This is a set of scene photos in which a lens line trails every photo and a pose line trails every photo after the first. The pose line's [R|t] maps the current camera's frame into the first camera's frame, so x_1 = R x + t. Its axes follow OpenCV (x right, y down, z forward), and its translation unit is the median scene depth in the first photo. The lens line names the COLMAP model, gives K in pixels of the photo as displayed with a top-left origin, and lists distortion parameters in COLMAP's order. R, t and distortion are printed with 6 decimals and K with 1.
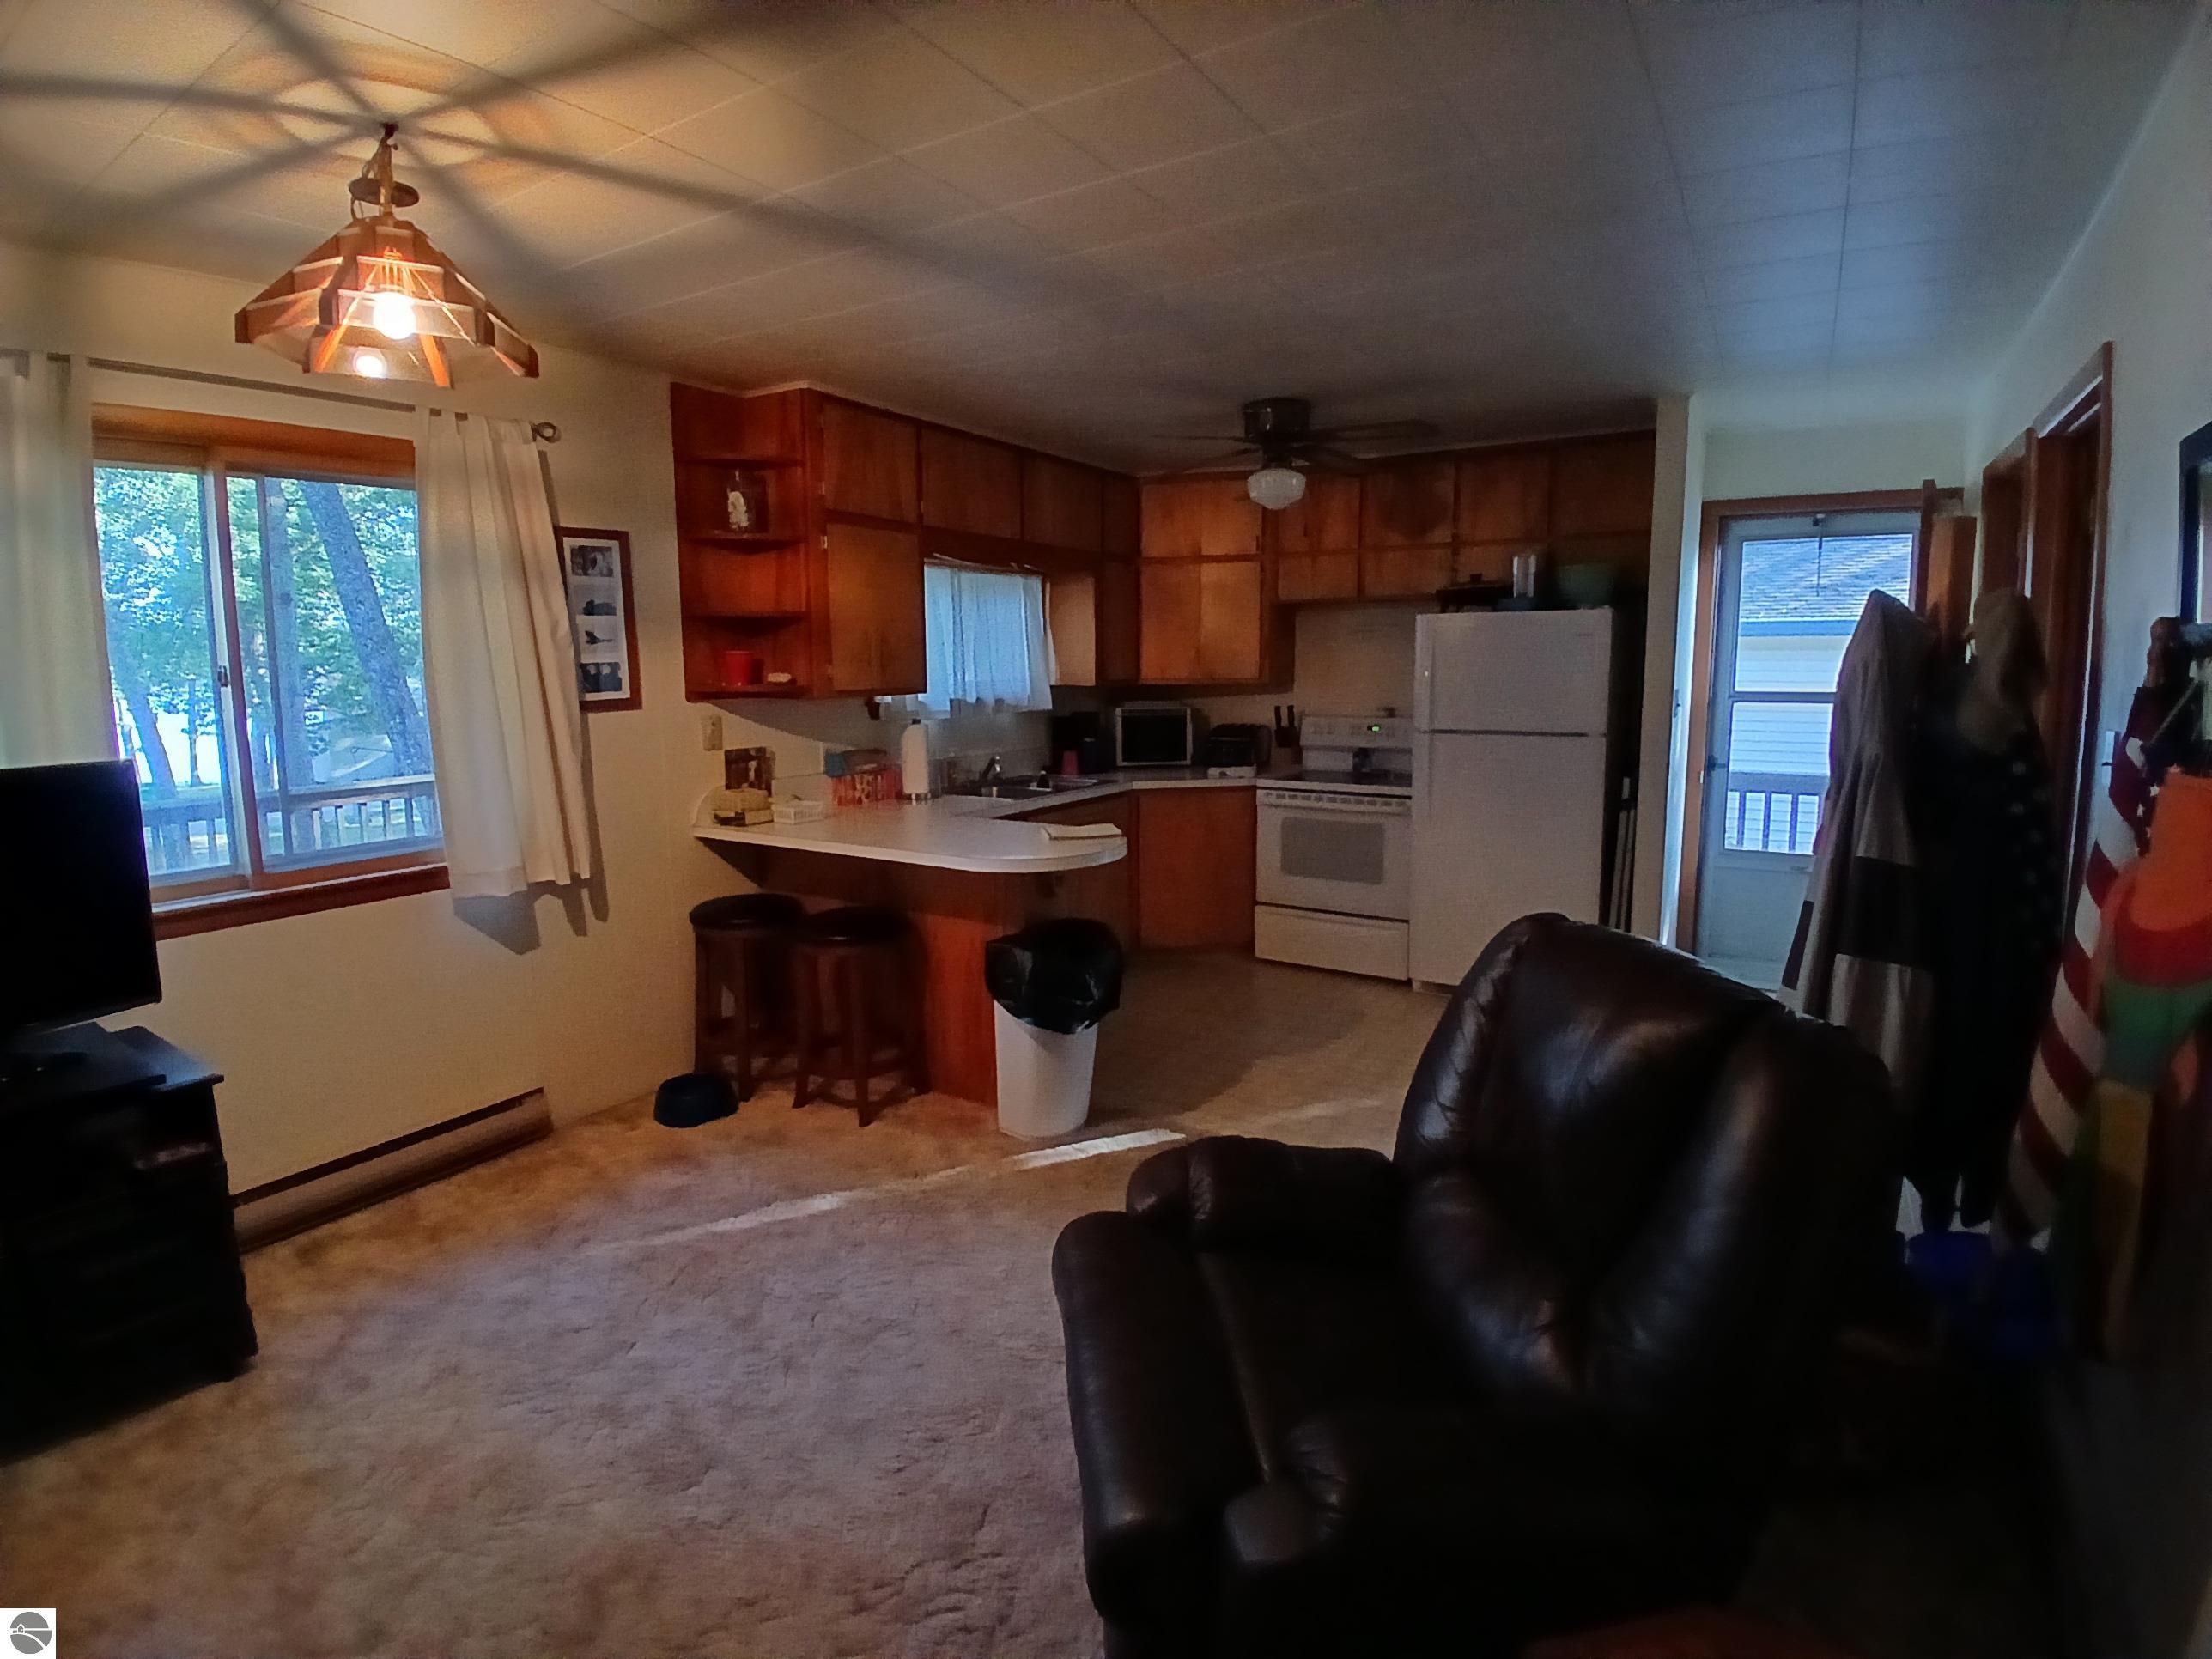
lens RADIAL K [[1084.1, 0, 1102.4], [0, 1084.1, 814.1], [0, 0, 1]] dist [-0.003088, -0.039845]
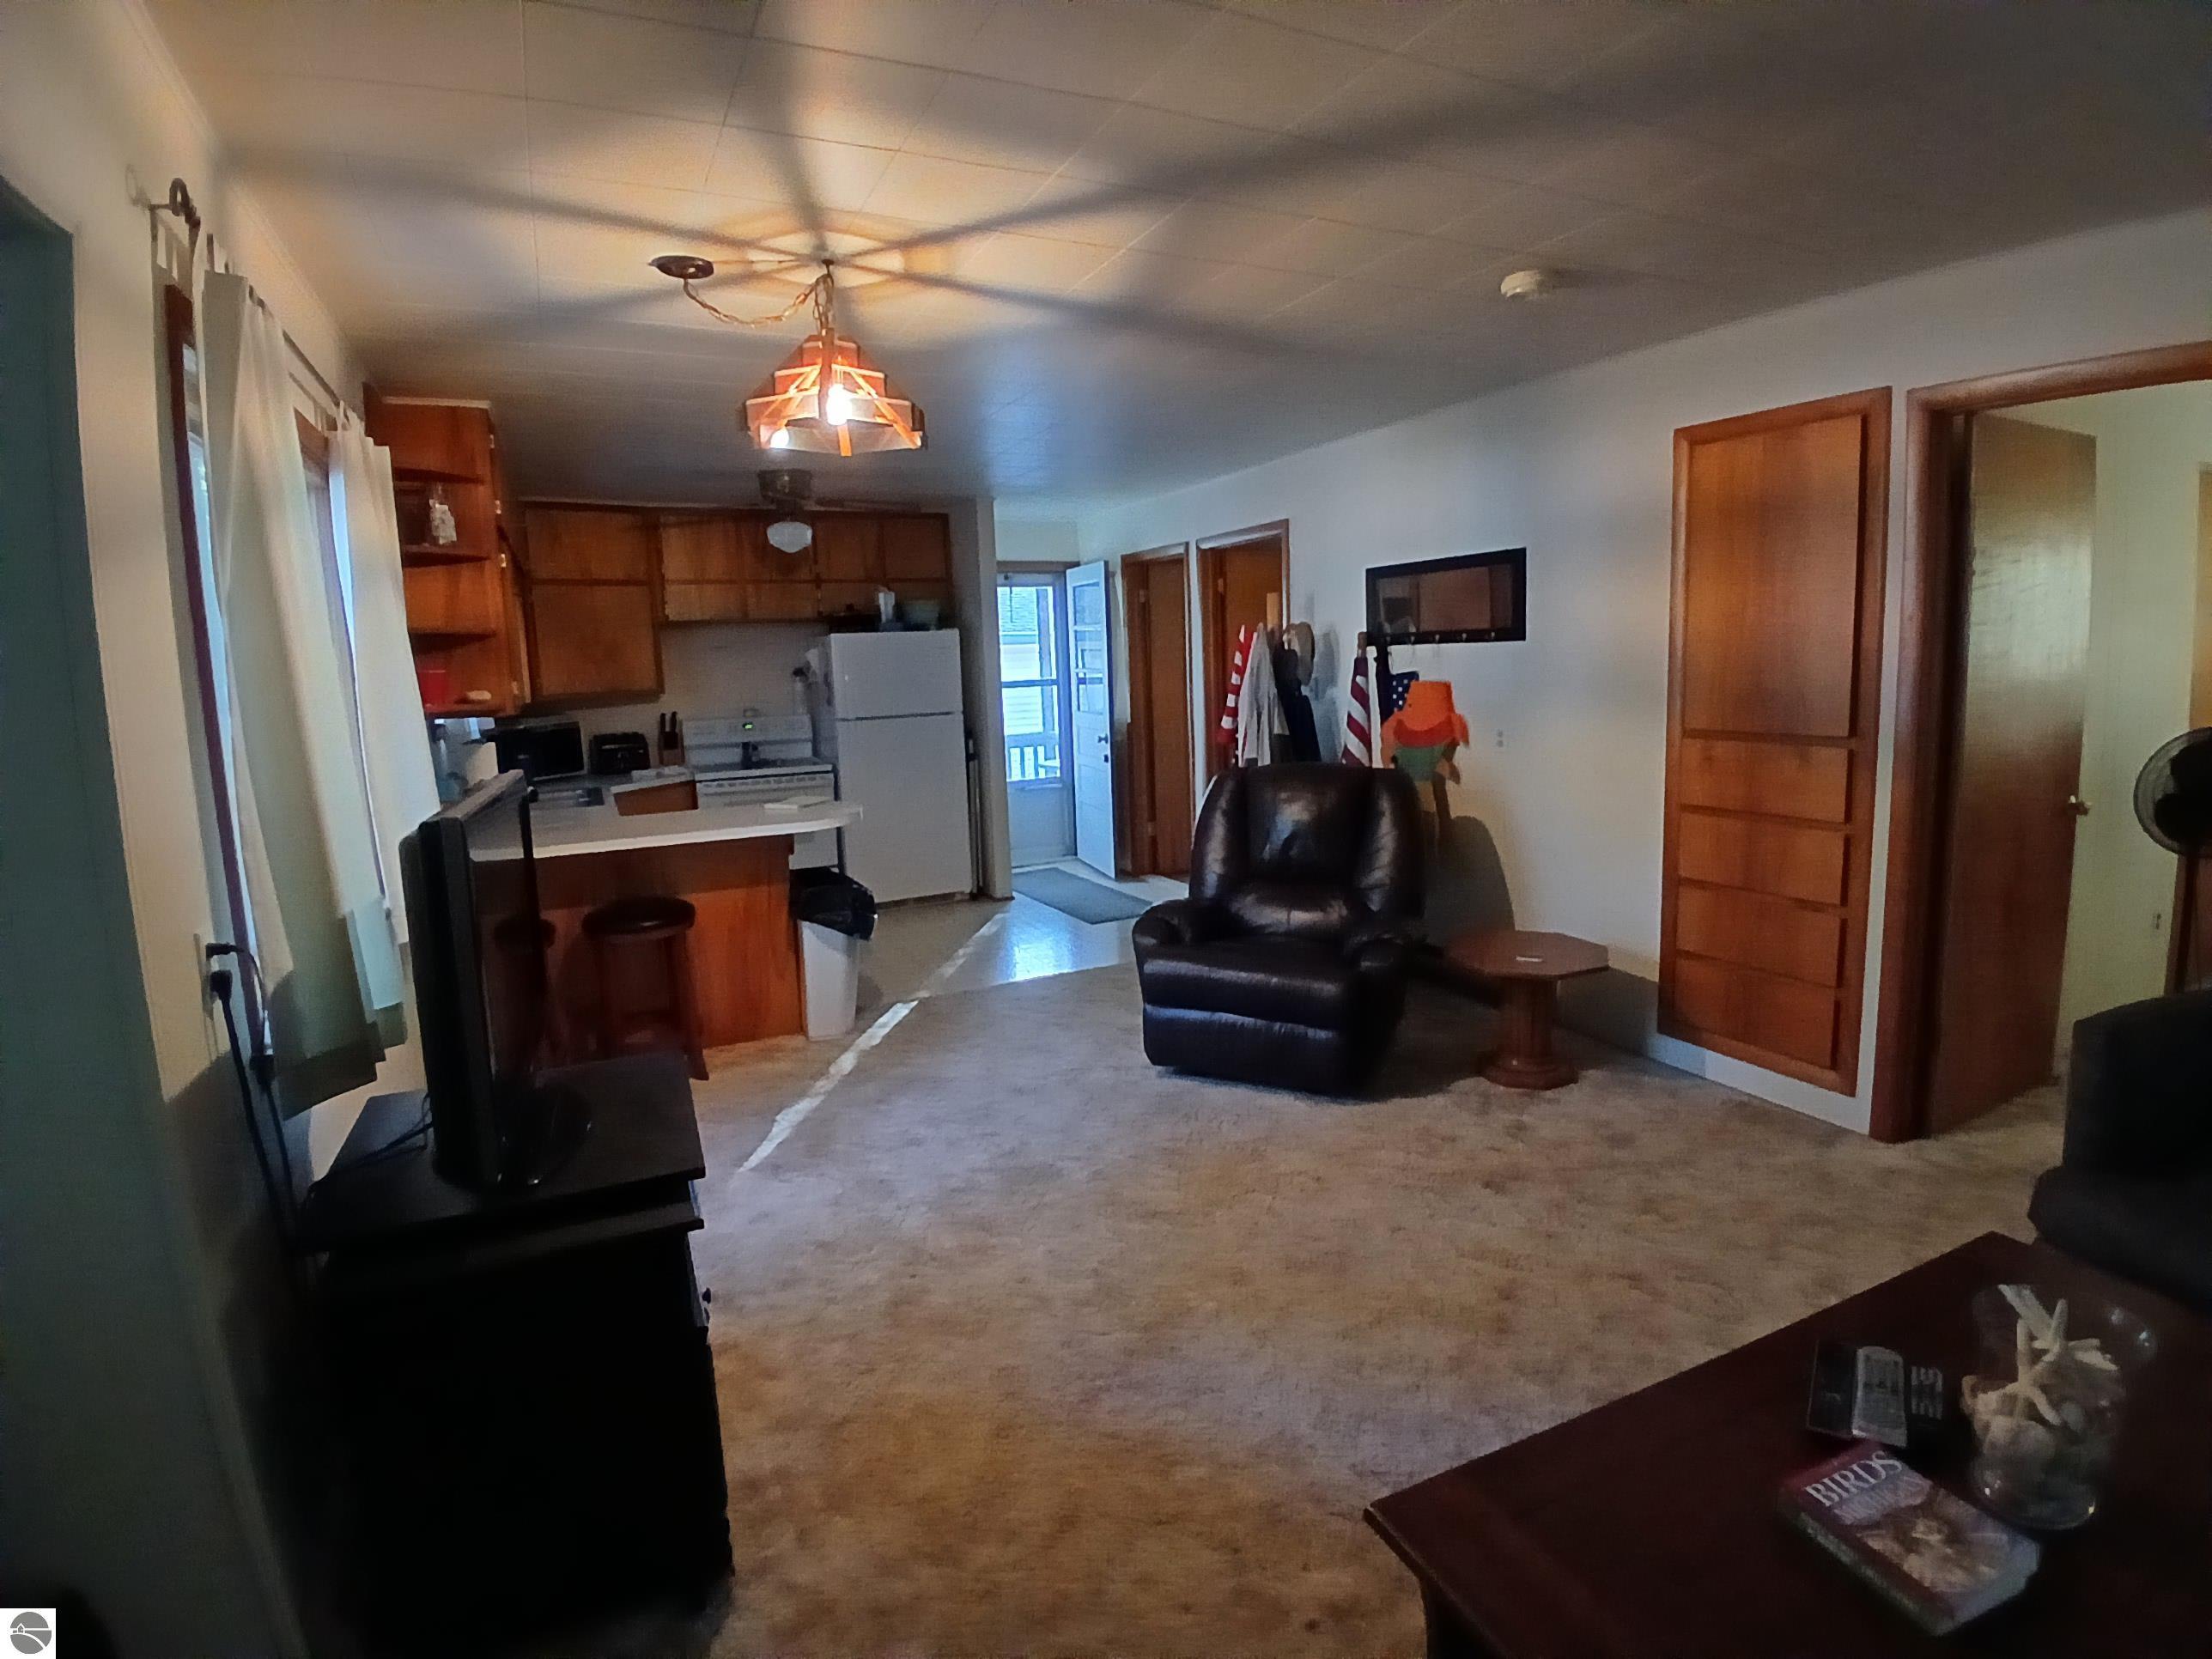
lens RADIAL K [[1084.1, 0, 1102.4], [0, 1084.1, 814.1], [0, 0, 1]] dist [-0.003088, -0.039845]
pose [[0.534035, -0.133718, 0.834821, -0.595227], [0.149390, 0.986801, 0.062497, 0.002876], [-0.832159, 0.091338, 0.546963, 0.004841]]
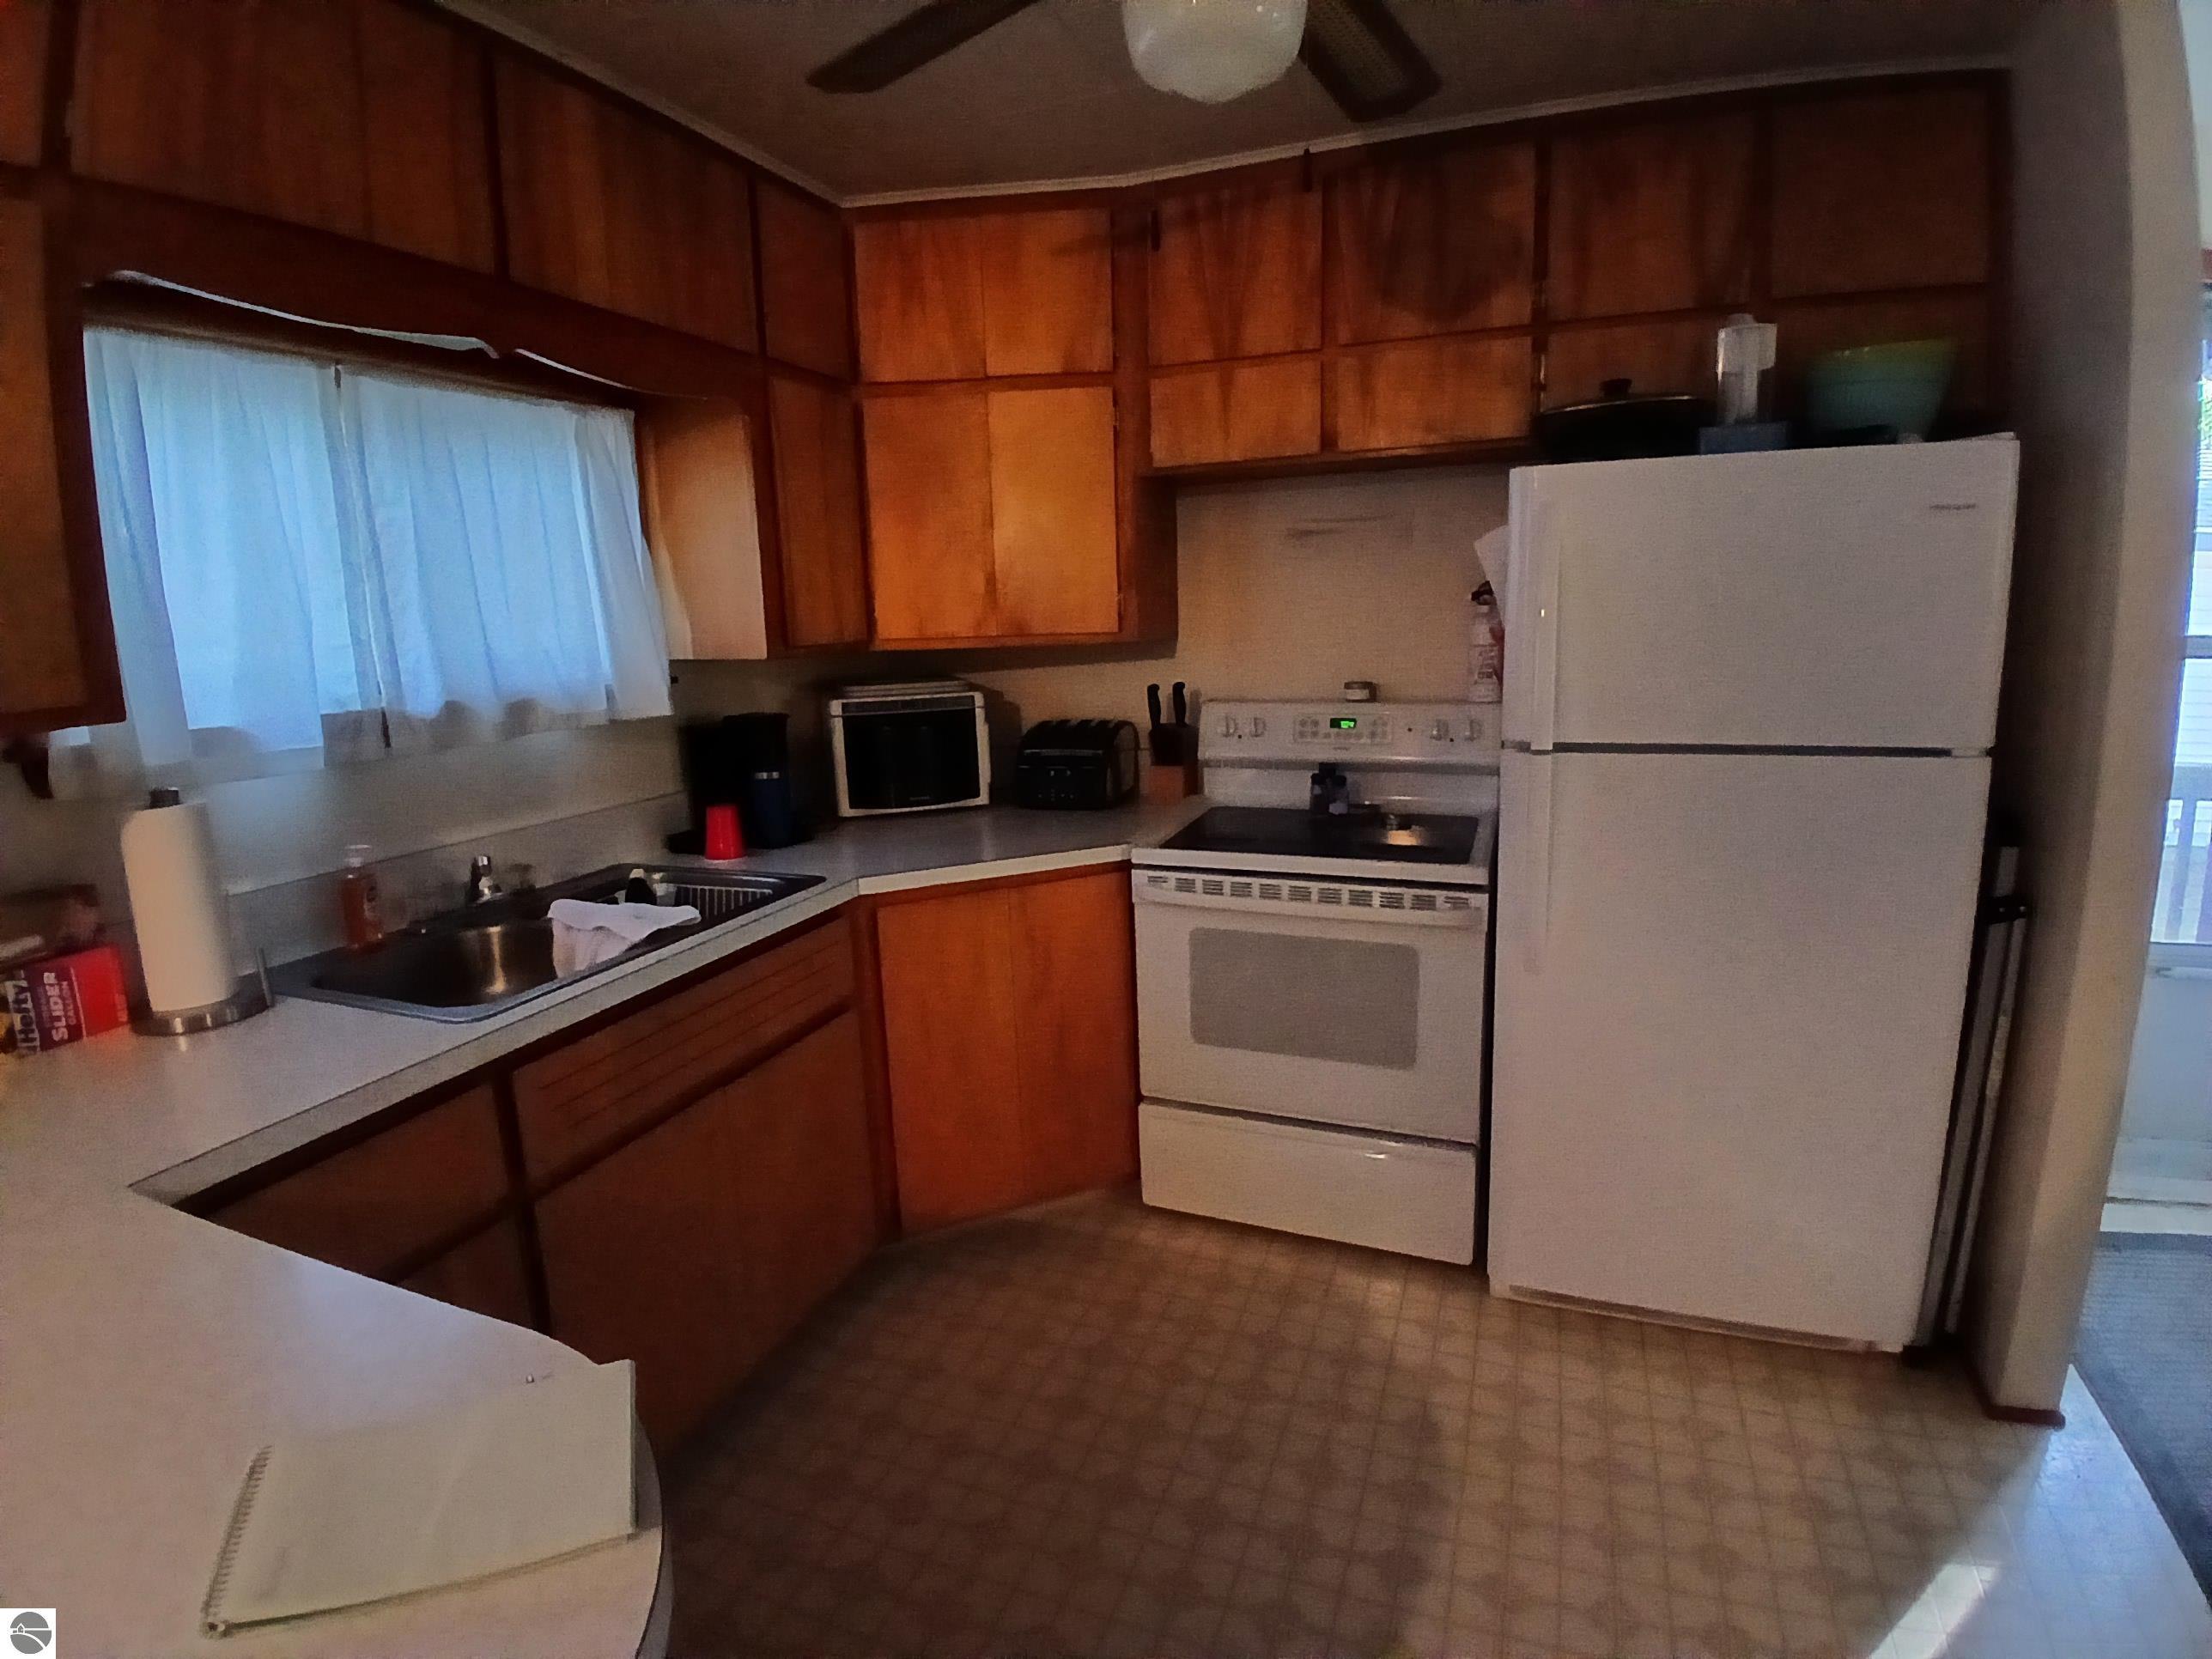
lens RADIAL K [[1084.1, 0, 1102.4], [0, 1084.1, 814.1], [0, 0, 1]] dist [-0.003088, -0.039845]
pose [[0.981784, -0.058992, 0.180611, 0.045719], [0.050725, 0.997457, 0.050057, -0.070591], [-0.183105, -0.039984, 0.982280, 0.537726]]
